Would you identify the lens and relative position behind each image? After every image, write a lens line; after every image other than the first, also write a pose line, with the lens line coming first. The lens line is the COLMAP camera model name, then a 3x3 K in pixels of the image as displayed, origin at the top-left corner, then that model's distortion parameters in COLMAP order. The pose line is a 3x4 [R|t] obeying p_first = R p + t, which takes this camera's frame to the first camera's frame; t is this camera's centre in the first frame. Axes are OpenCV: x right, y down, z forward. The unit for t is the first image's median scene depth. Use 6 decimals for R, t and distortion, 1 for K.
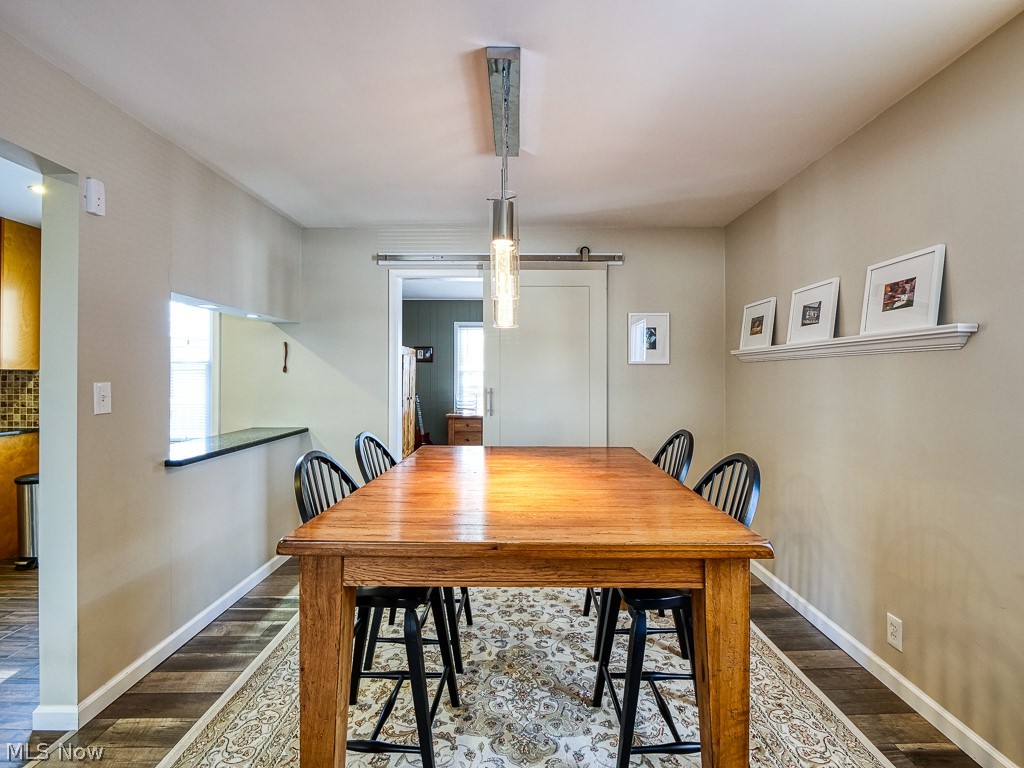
lens RADIAL K [[497.1, 0, 518.5], [0, 497.1, 371.1], [0, 0, 1]] dist [-0.016405, 0.000577]
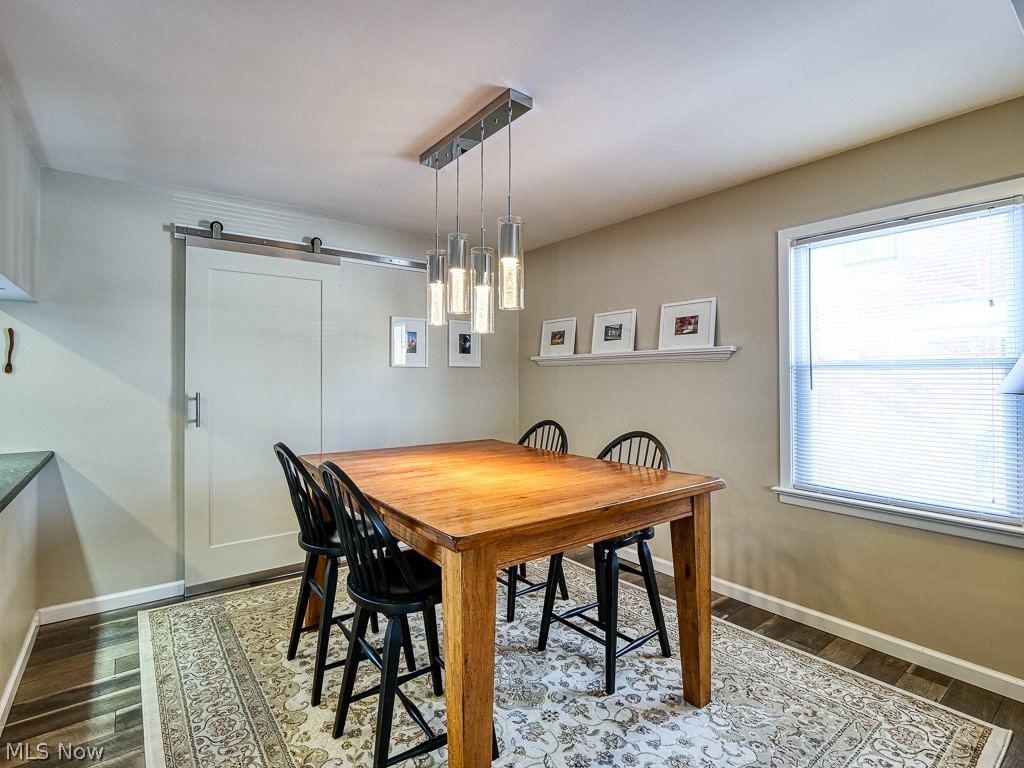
lens RADIAL K [[497.1, 0, 518.5], [0, 497.1, 371.1], [0, 0, 1]] dist [-0.016405, 0.000577]
pose [[0.791407, 0.007262, 0.611247, -0.461213], [-0.003976, 0.999969, -0.006732, 0.003114], [-0.611277, 0.002897, 0.791412, 0.054568]]
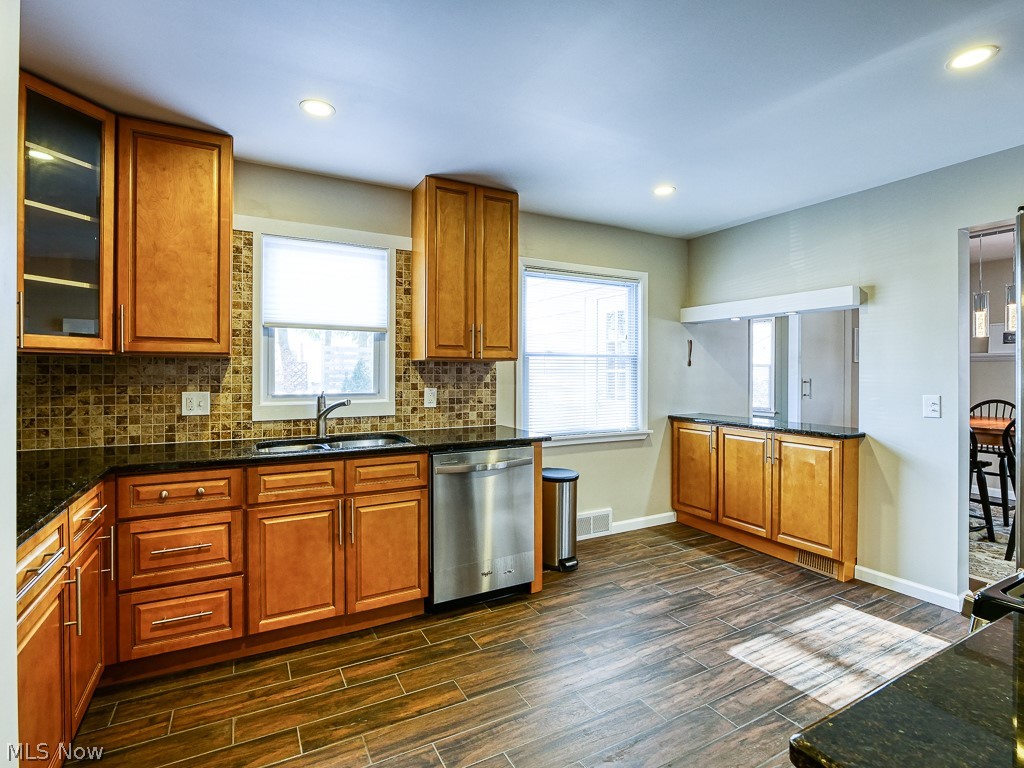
lens RADIAL K [[497.1, 0, 518.5], [0, 497.1, 371.1], [0, 0, 1]] dist [-0.016405, 0.000577]
pose [[0.880399, 0.001797, 0.474229, -1.939010], [-0.005424, 0.999966, 0.006281, 0.011887], [-0.474202, -0.008102, 0.880379, 0.236732]]
